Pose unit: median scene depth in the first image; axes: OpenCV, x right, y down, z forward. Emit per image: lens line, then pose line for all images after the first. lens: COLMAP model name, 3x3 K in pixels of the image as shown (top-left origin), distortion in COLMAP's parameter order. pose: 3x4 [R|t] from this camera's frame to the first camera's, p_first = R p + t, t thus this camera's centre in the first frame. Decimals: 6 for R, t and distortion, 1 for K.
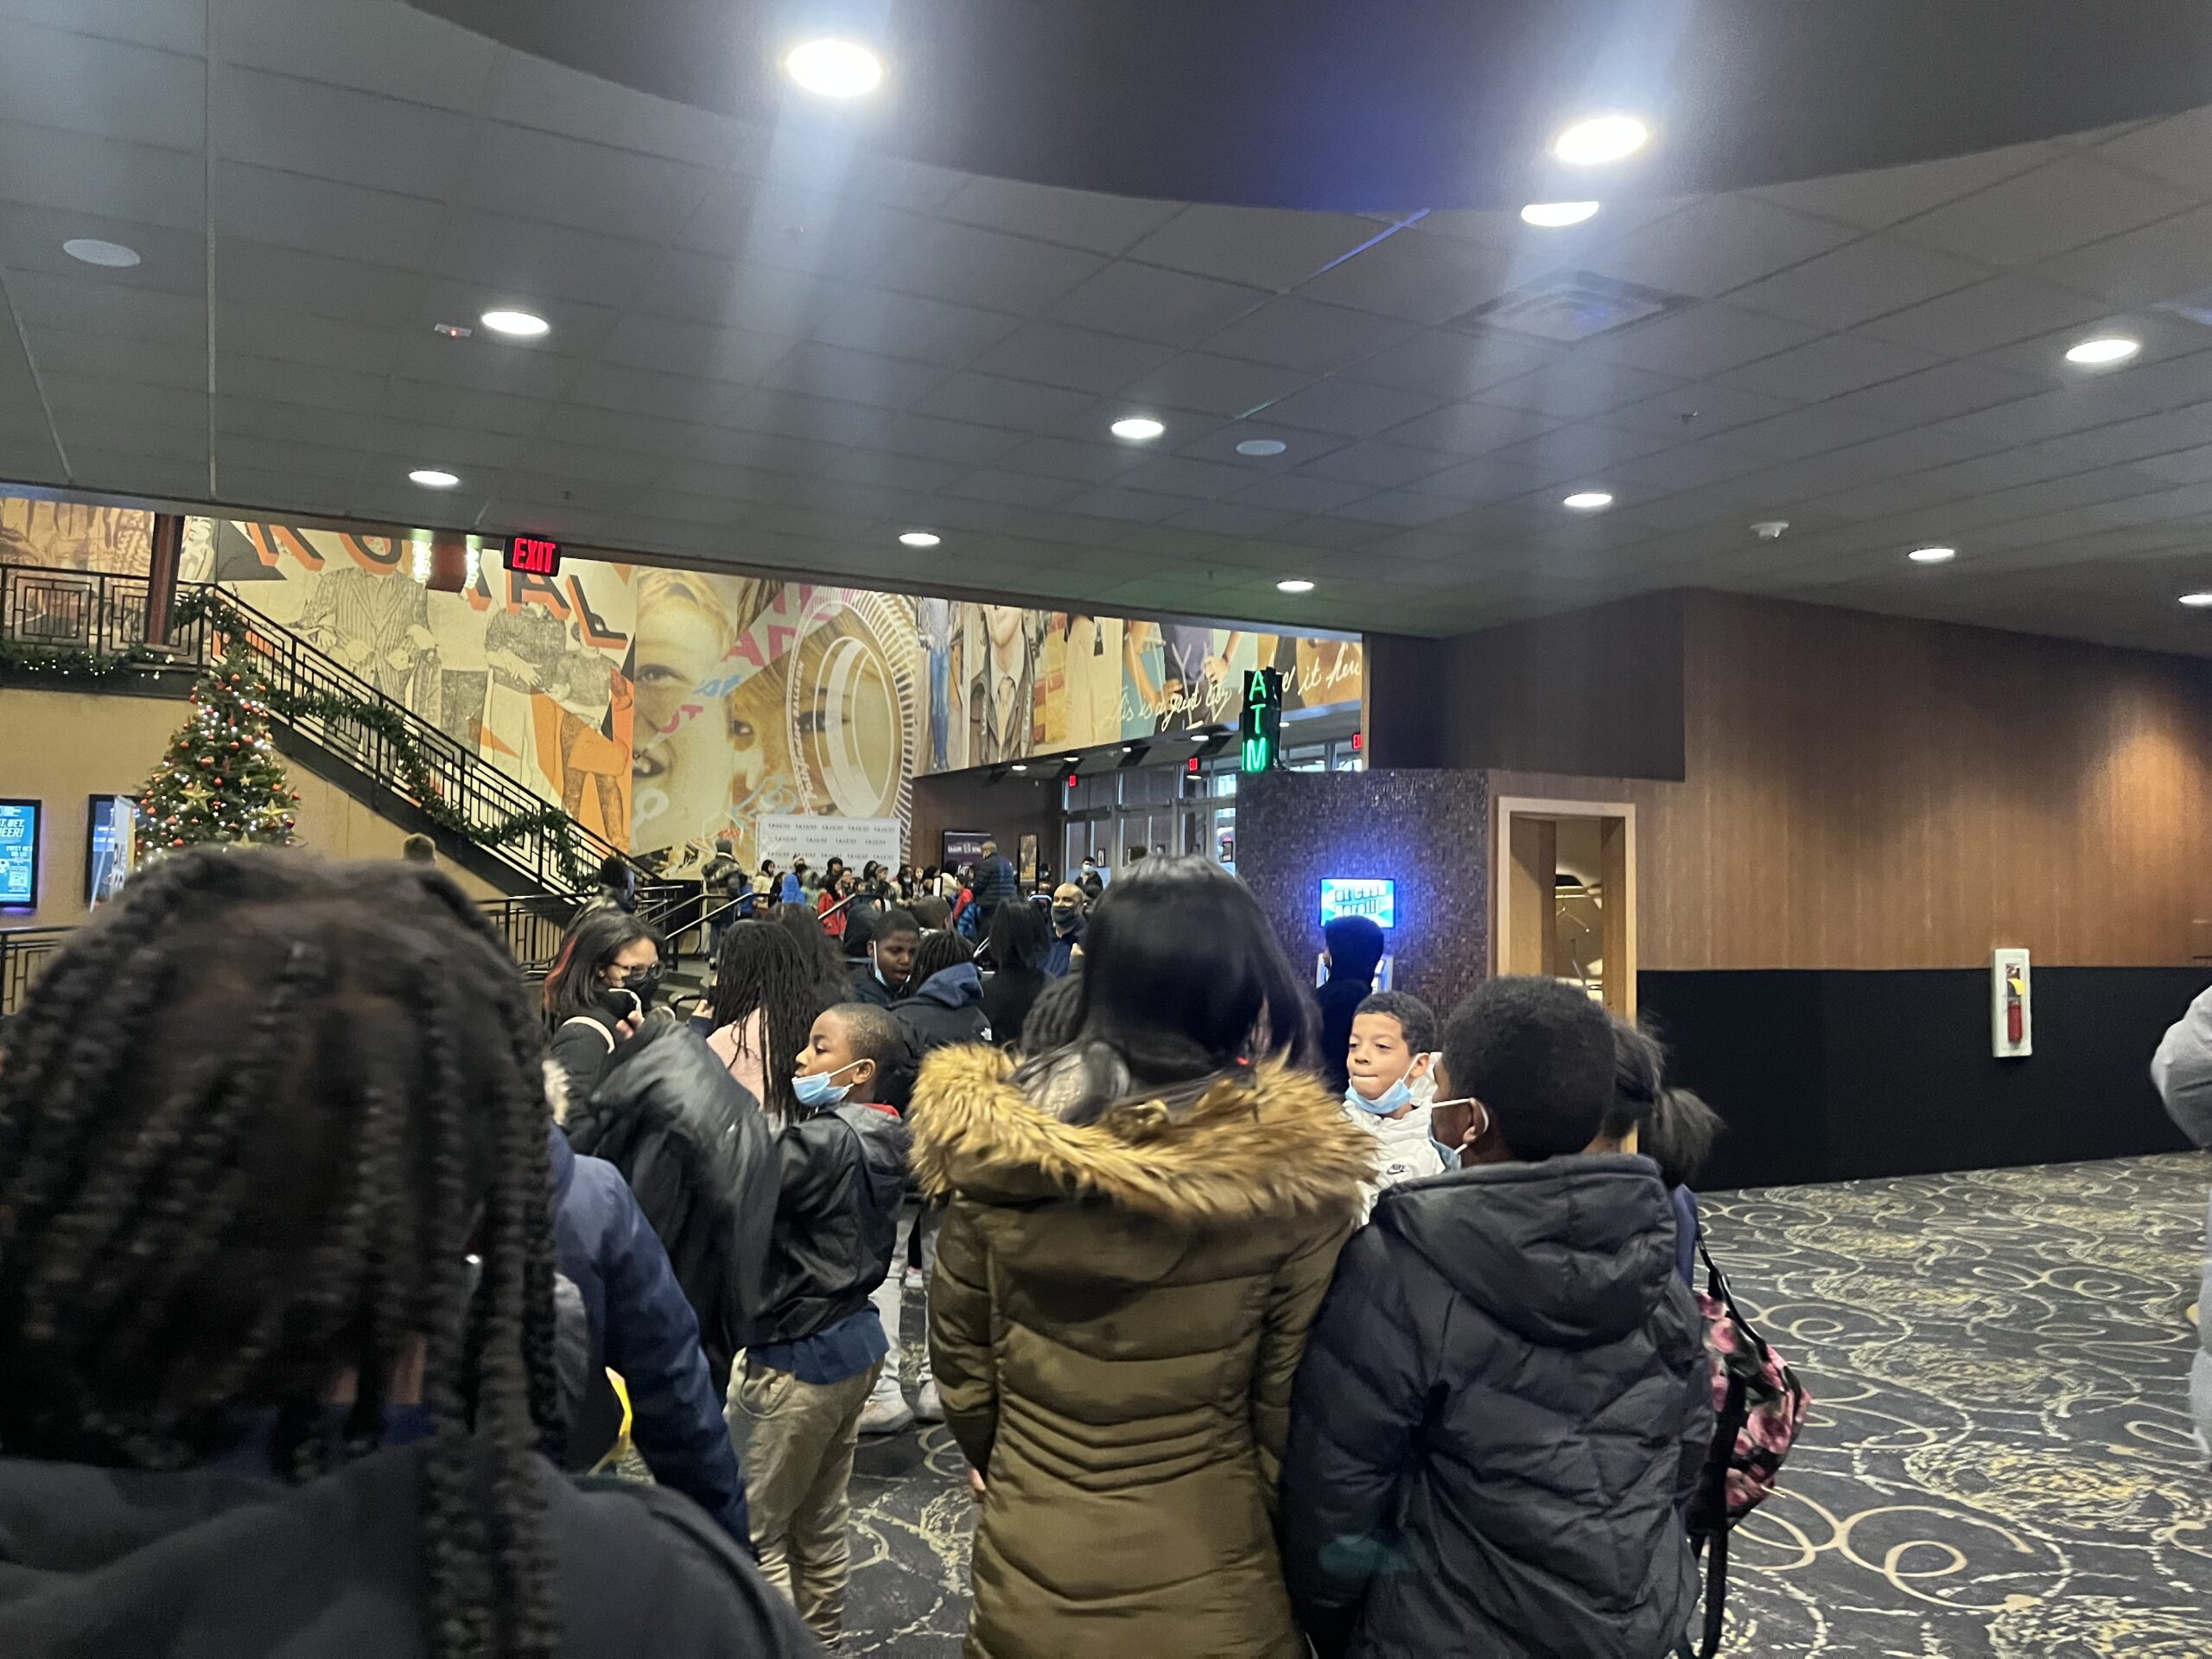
lens RADIAL K [[1659.9, 0, 1105.4], [0, 1659.9, 834.7], [0, 0, 1]] dist [0.055487, -0.068113]
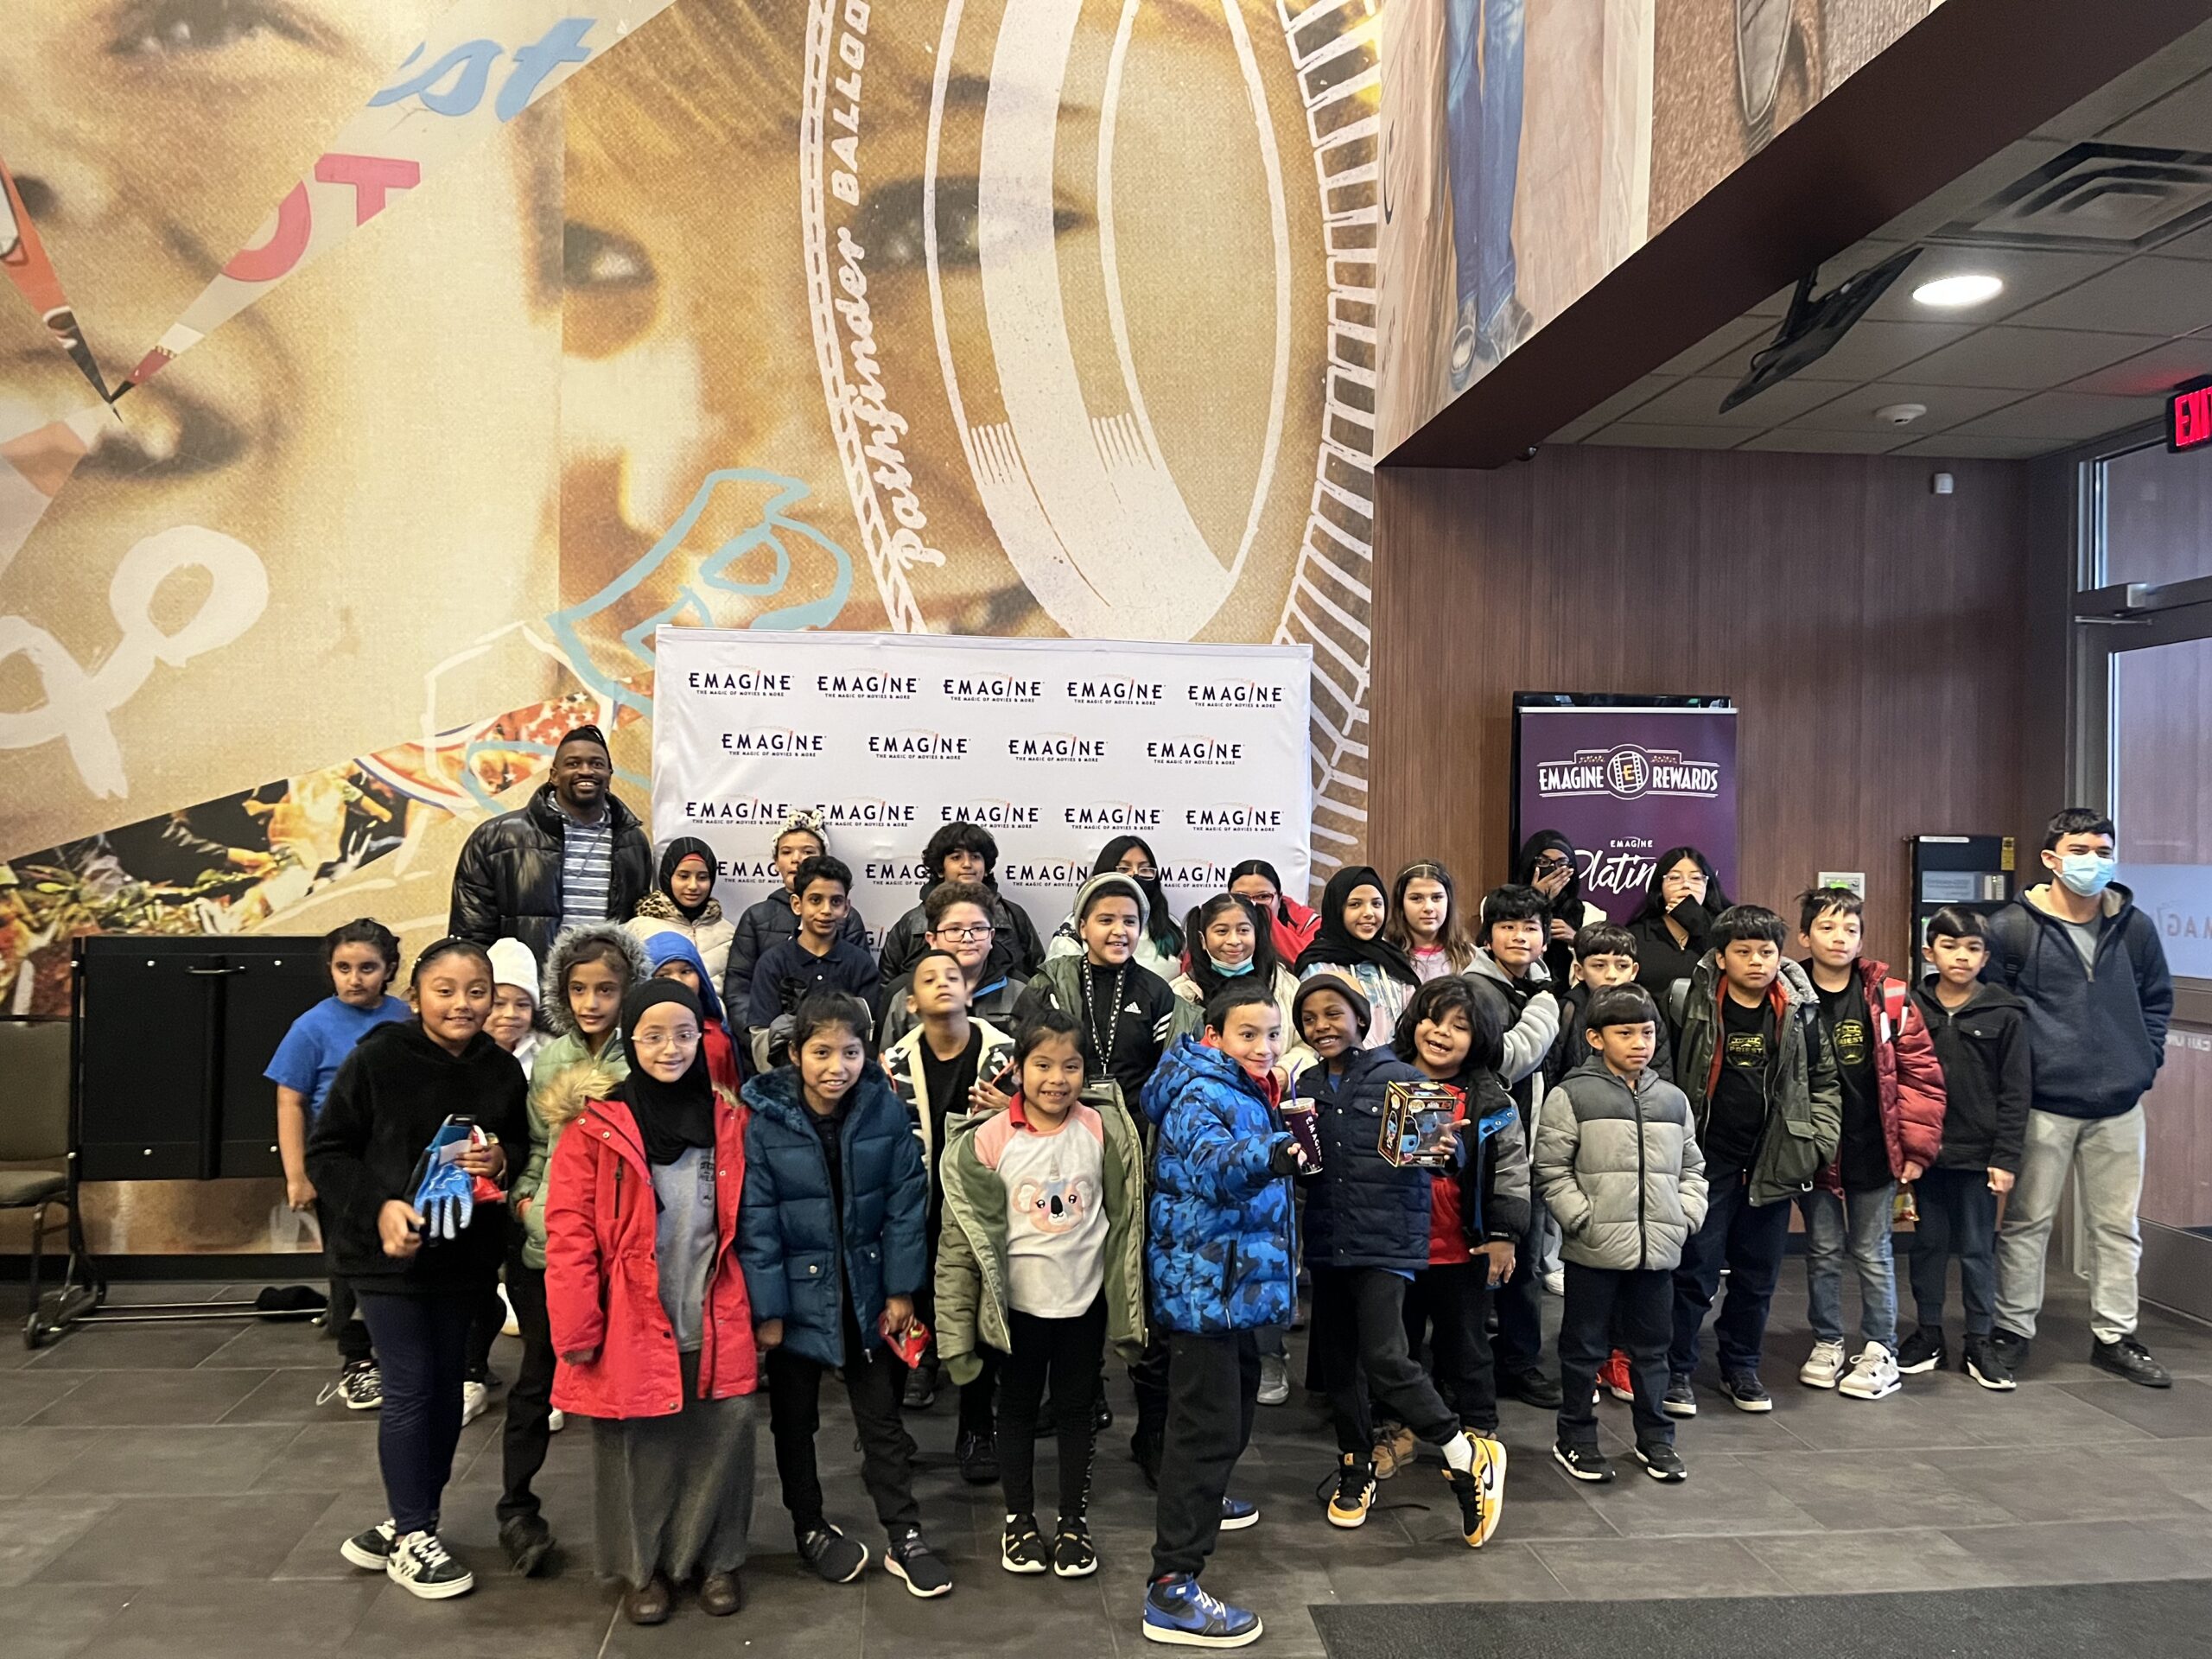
lens RADIAL K [[1659.9, 0, 1100.0], [0, 1659.9, 833.5], [0, 0, 1]] dist [0.055487, -0.068113]
pose [[0.933124, -0.005900, -0.359507, -0.072440], [0.016718, 0.999496, 0.026989, 0.009435], [0.359167, -0.031194, 0.932752, 0.802714]]
